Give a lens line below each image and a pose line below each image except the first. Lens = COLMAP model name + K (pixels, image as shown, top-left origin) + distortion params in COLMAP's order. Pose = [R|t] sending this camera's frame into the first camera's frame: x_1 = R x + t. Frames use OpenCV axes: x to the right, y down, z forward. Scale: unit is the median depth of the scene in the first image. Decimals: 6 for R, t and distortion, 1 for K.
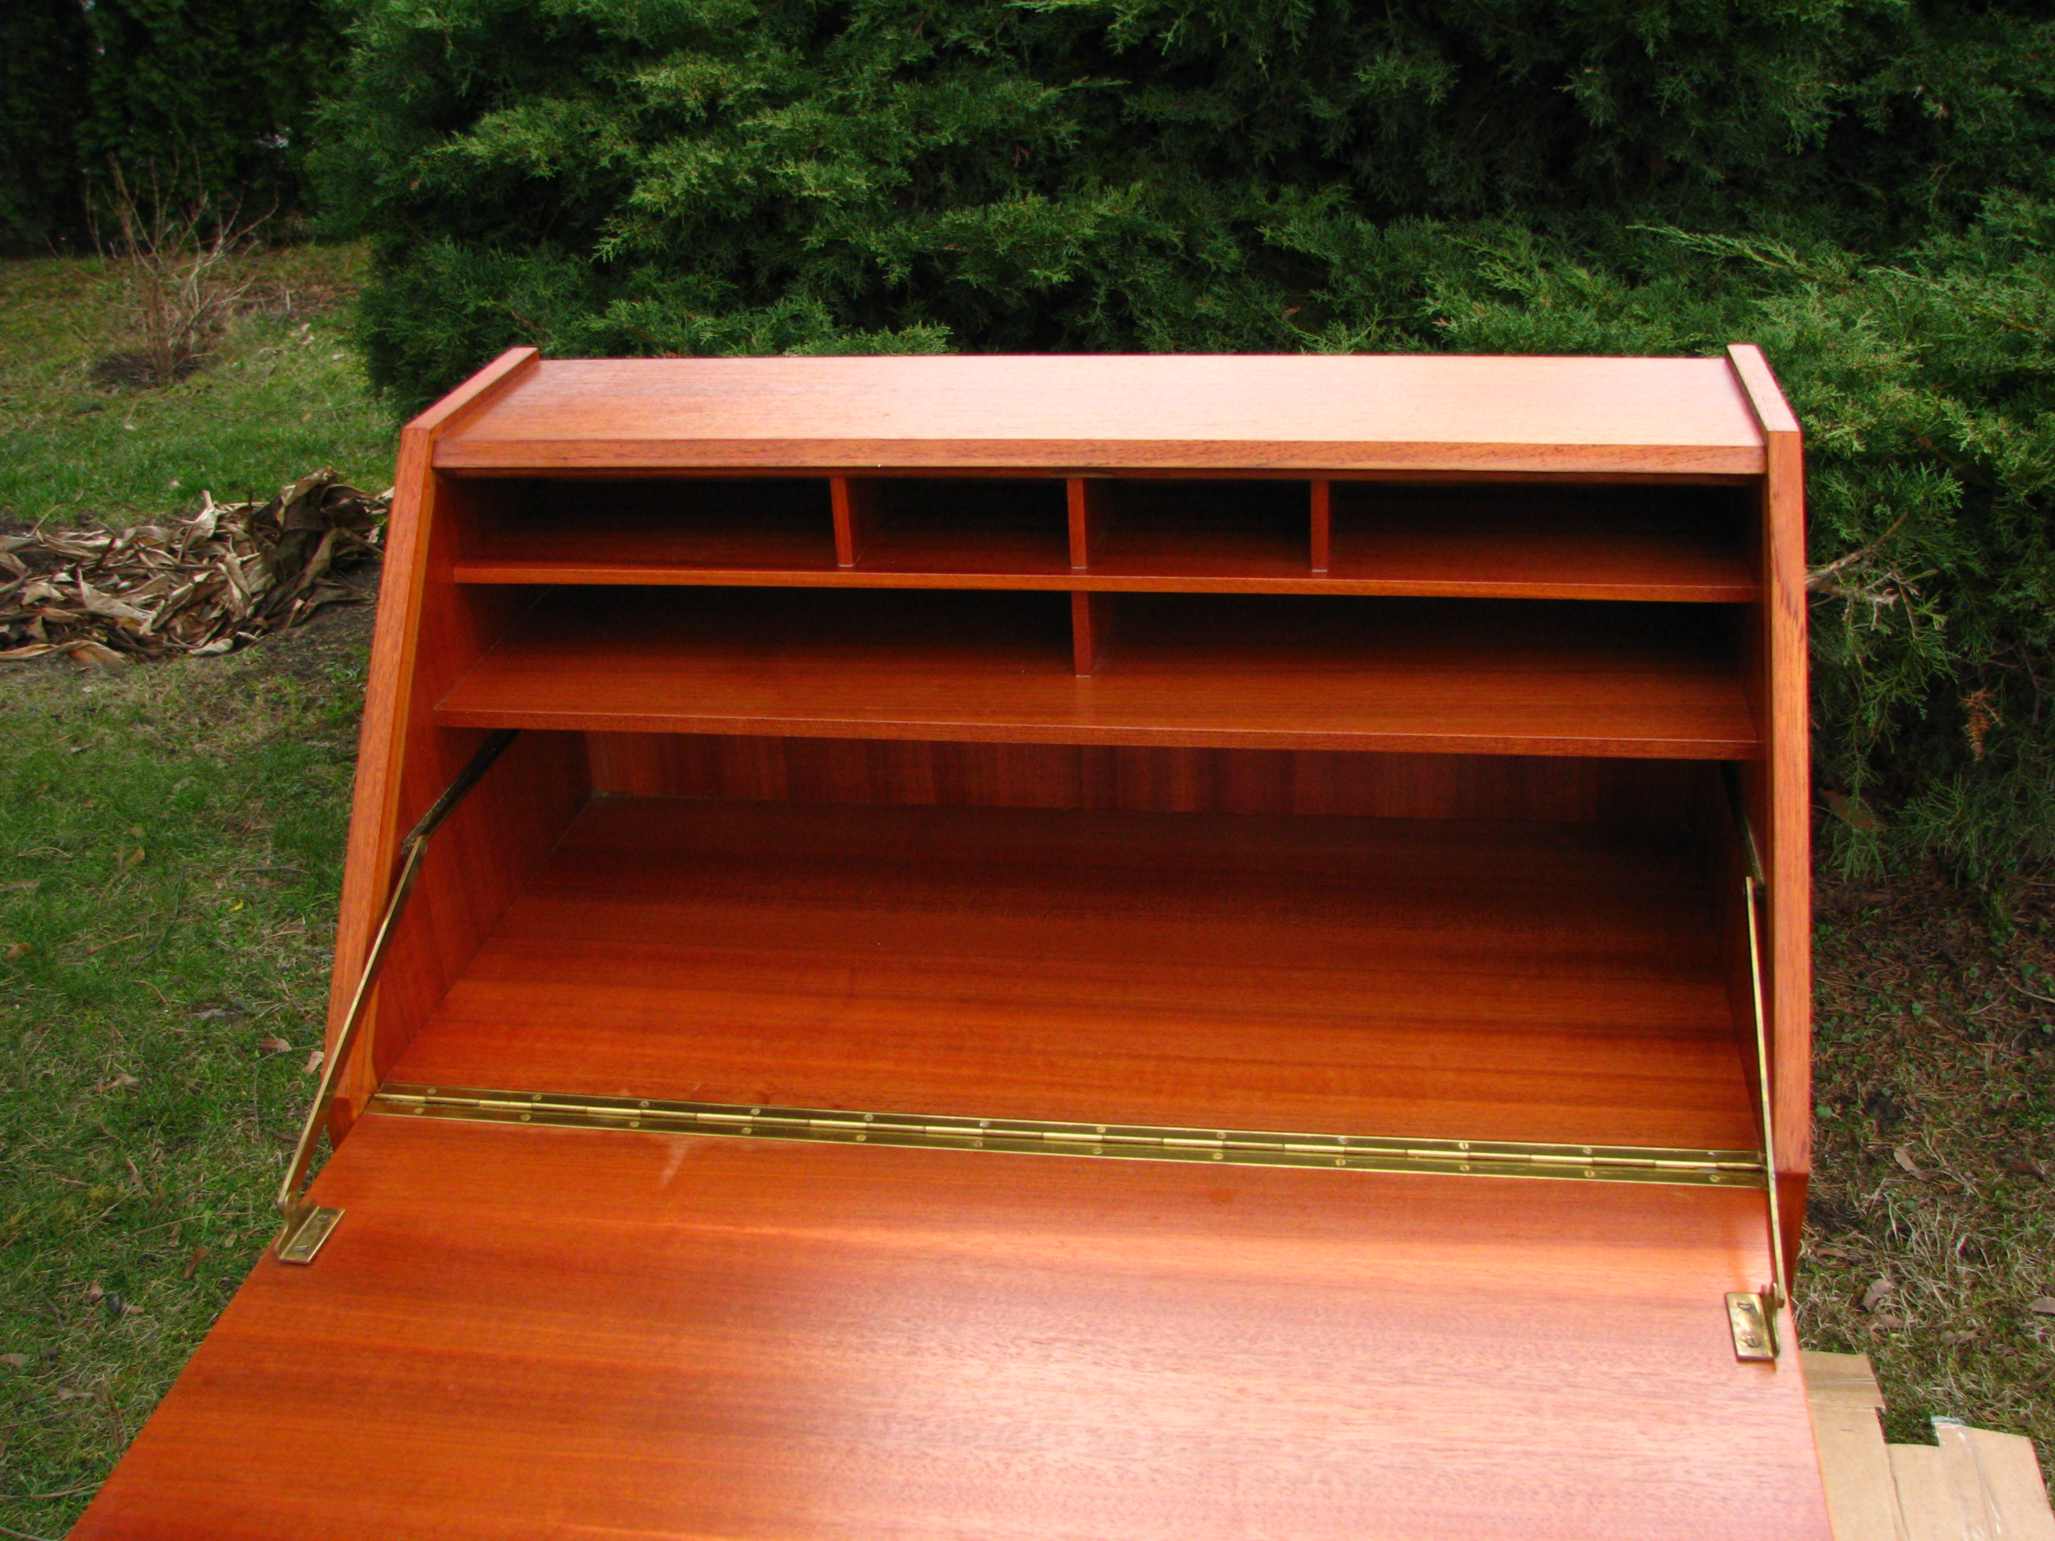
lens RADIAL K [[2227.7, 0, 1027.5], [0, 2227.7, 770.5], [0, 0, 1]] dist [-0.188133, 0.236349]
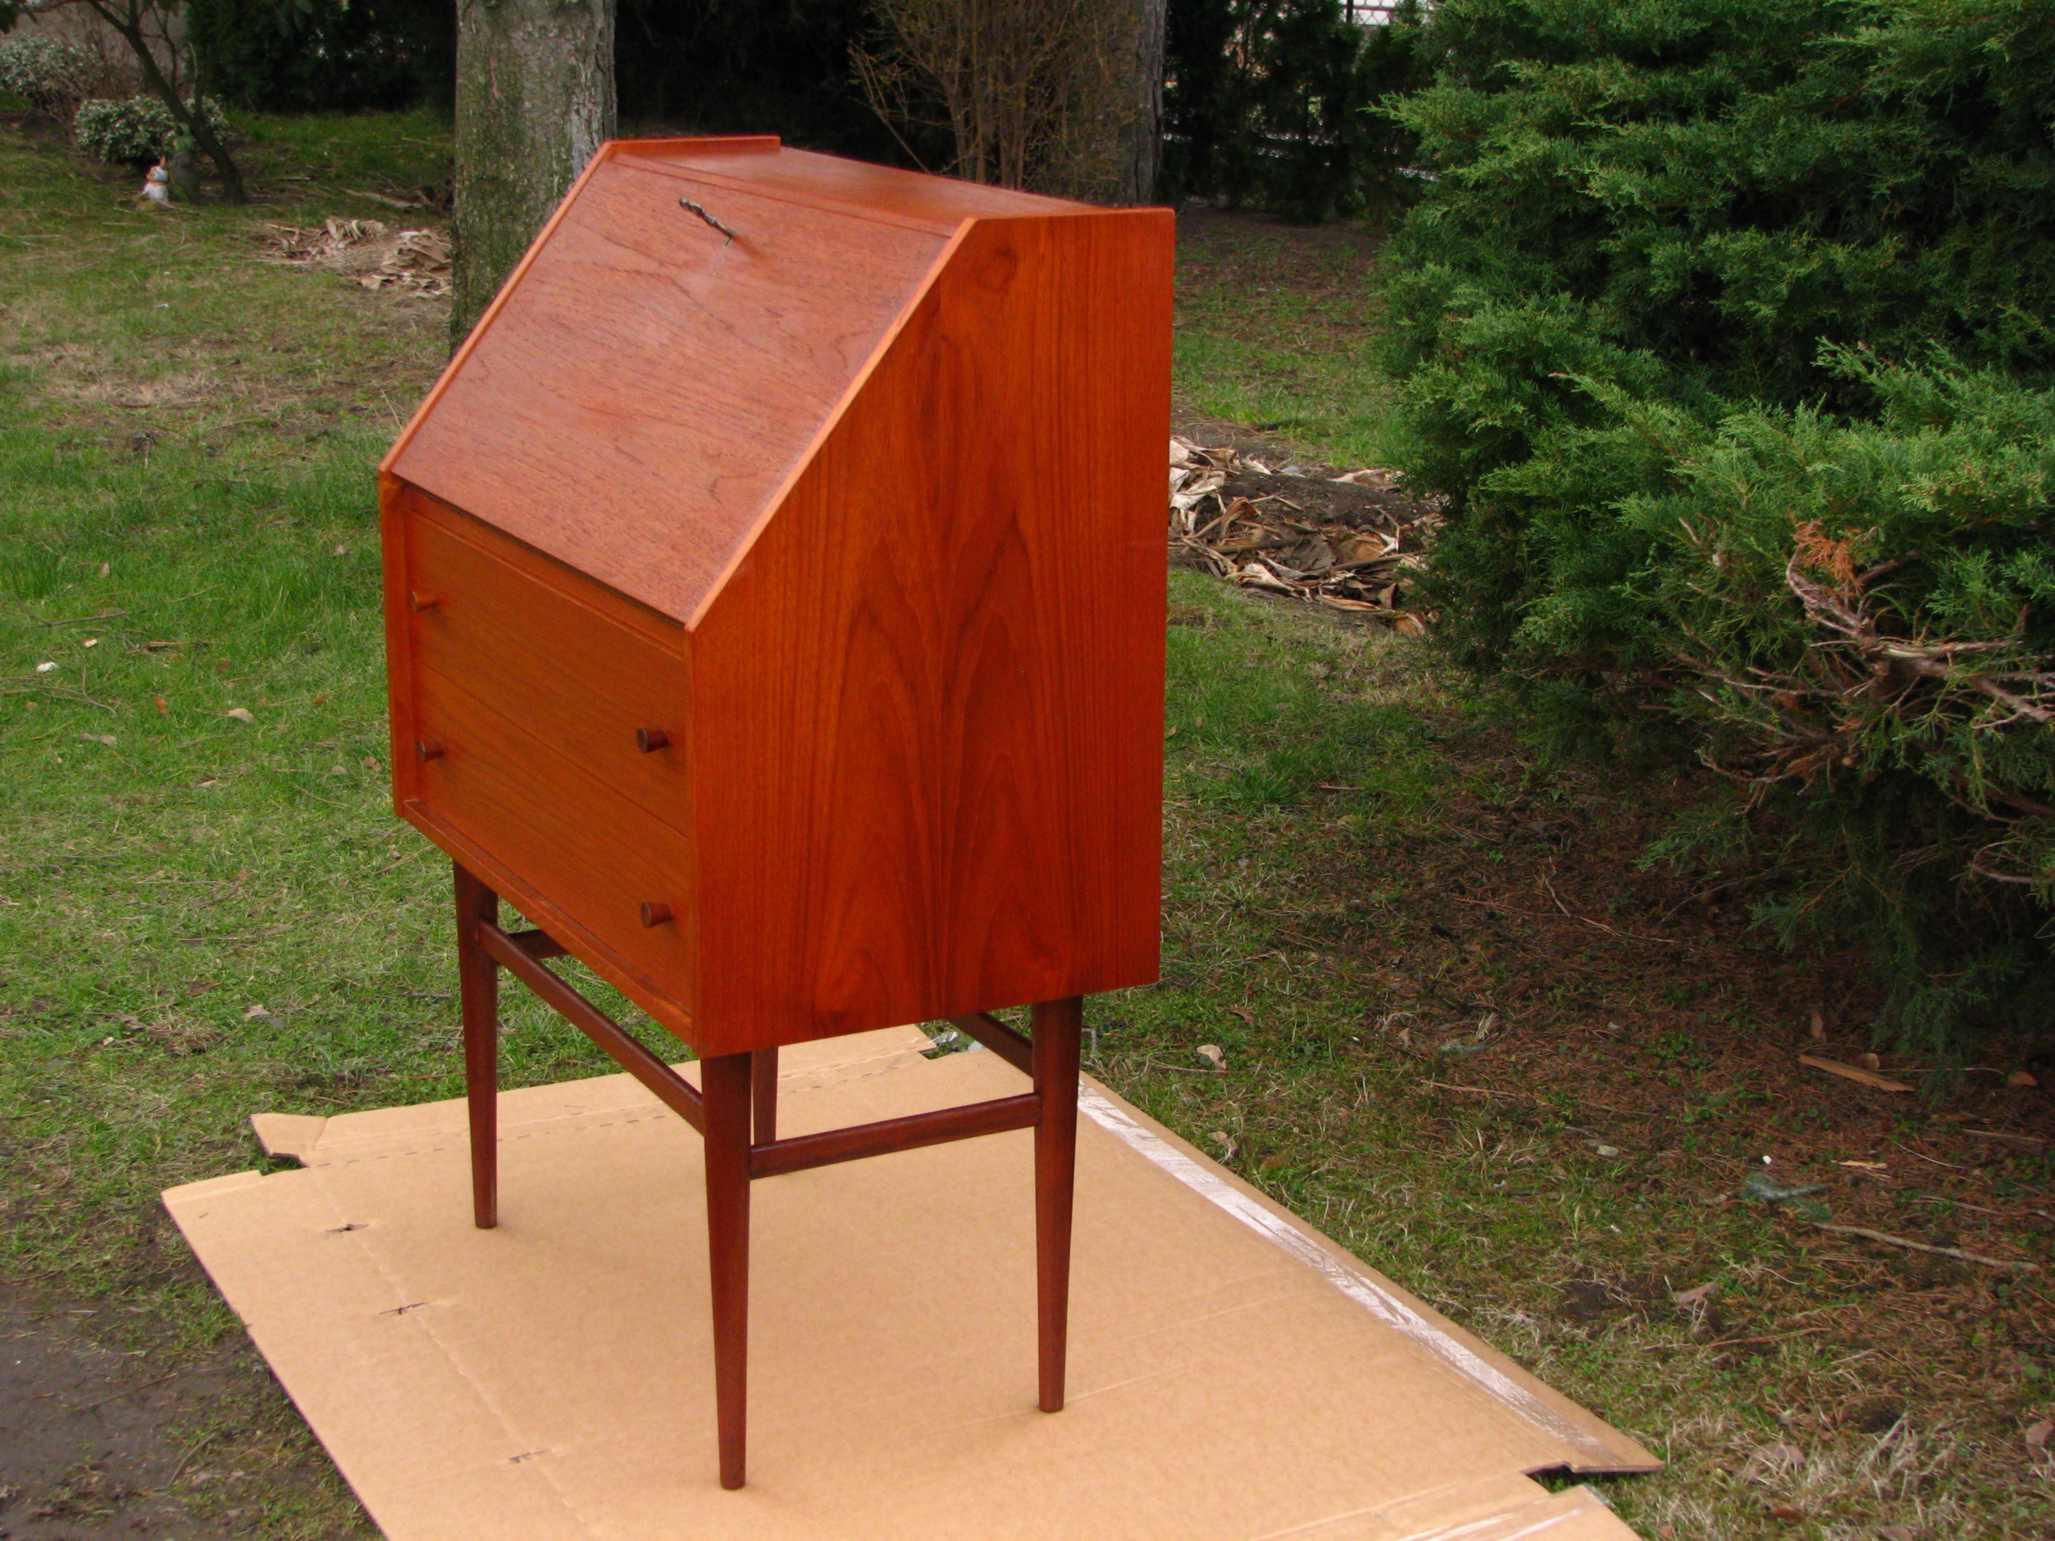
lens RADIAL K [[3316.1, 0, 1035.0], [0, 3316.1, 768.2], [0, 0, 1]] dist [-0.056036, 0.743096]
pose [[0.603614, 0.260582, -0.753490, 1.045408], [-0.372045, 0.927933, 0.022868, 0.057152], [0.705147, 0.266529, 0.657062, -0.160472]]
